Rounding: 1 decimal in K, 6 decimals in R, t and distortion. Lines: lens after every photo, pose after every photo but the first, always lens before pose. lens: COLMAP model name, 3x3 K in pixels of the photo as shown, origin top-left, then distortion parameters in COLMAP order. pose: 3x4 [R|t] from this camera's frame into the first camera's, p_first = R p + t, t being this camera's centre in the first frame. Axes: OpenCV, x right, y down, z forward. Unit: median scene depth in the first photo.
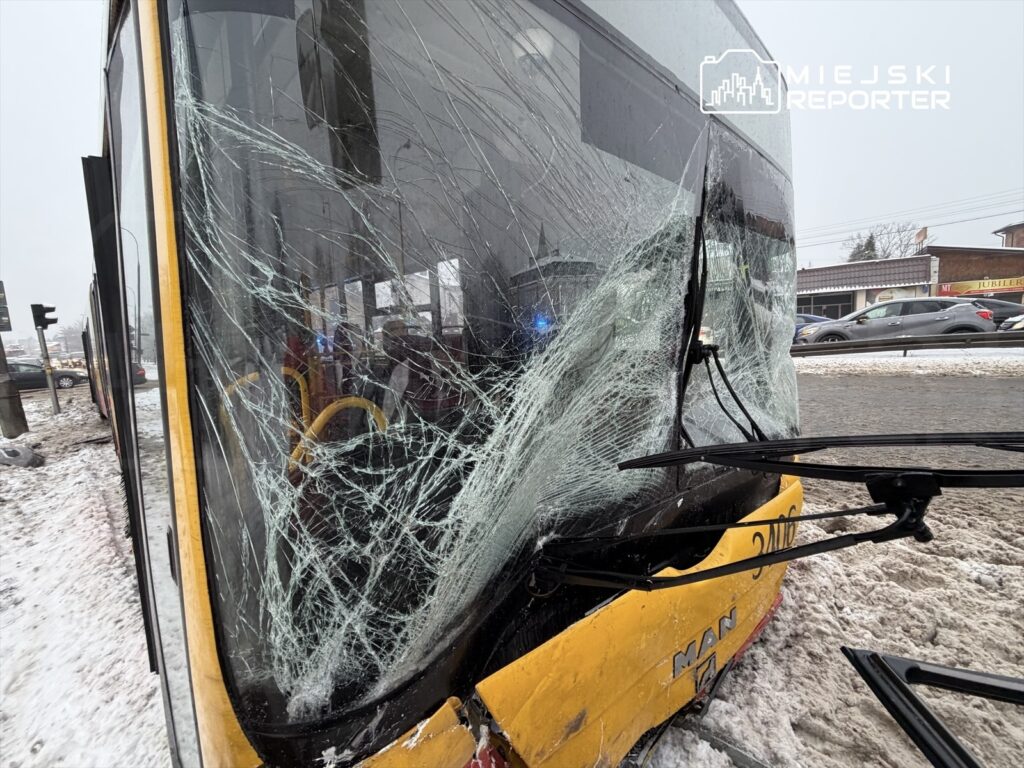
lens RADIAL K [[439.9, 0, 509.5], [0, 439.9, 387.3], [0, 0, 1]] dist [-0.000384, -0.000788]
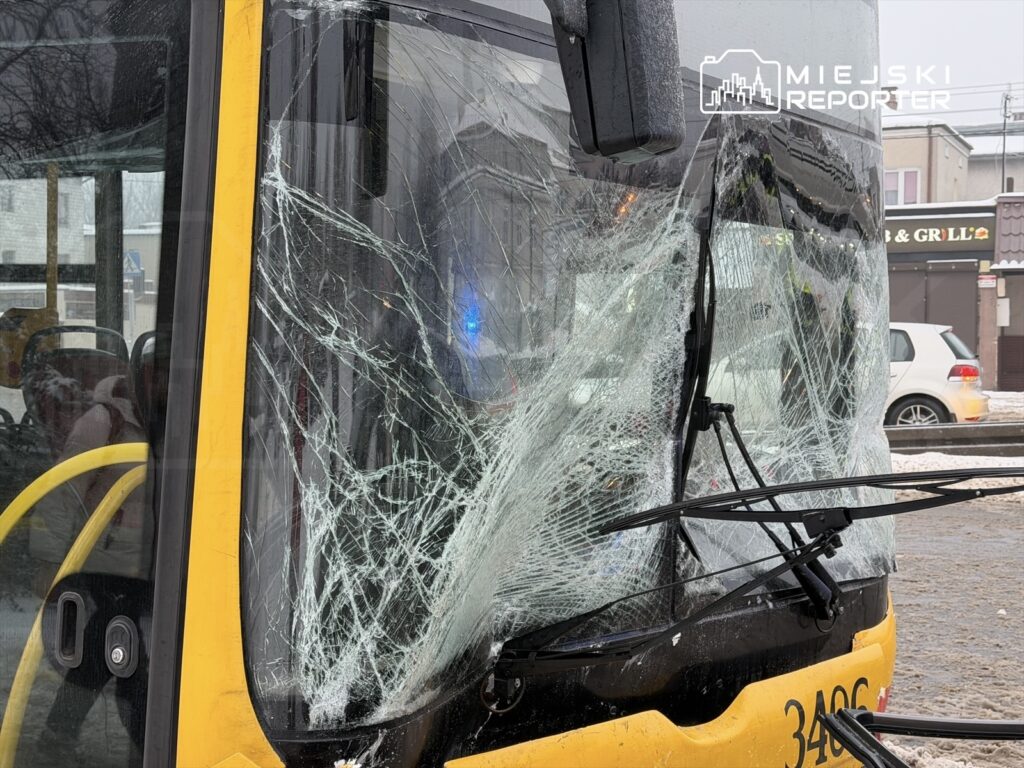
lens RADIAL K [[1586.9, 0, 513.4], [0, 1586.9, 389.9], [0, 0, 1]] dist [0.164860, 0.000000]
pose [[0.973811, 0.049533, 0.221897, -0.820851], [-0.028623, 0.994924, -0.096476, 0.260894], [-0.225550, 0.087598, 0.970286, -2.668177]]
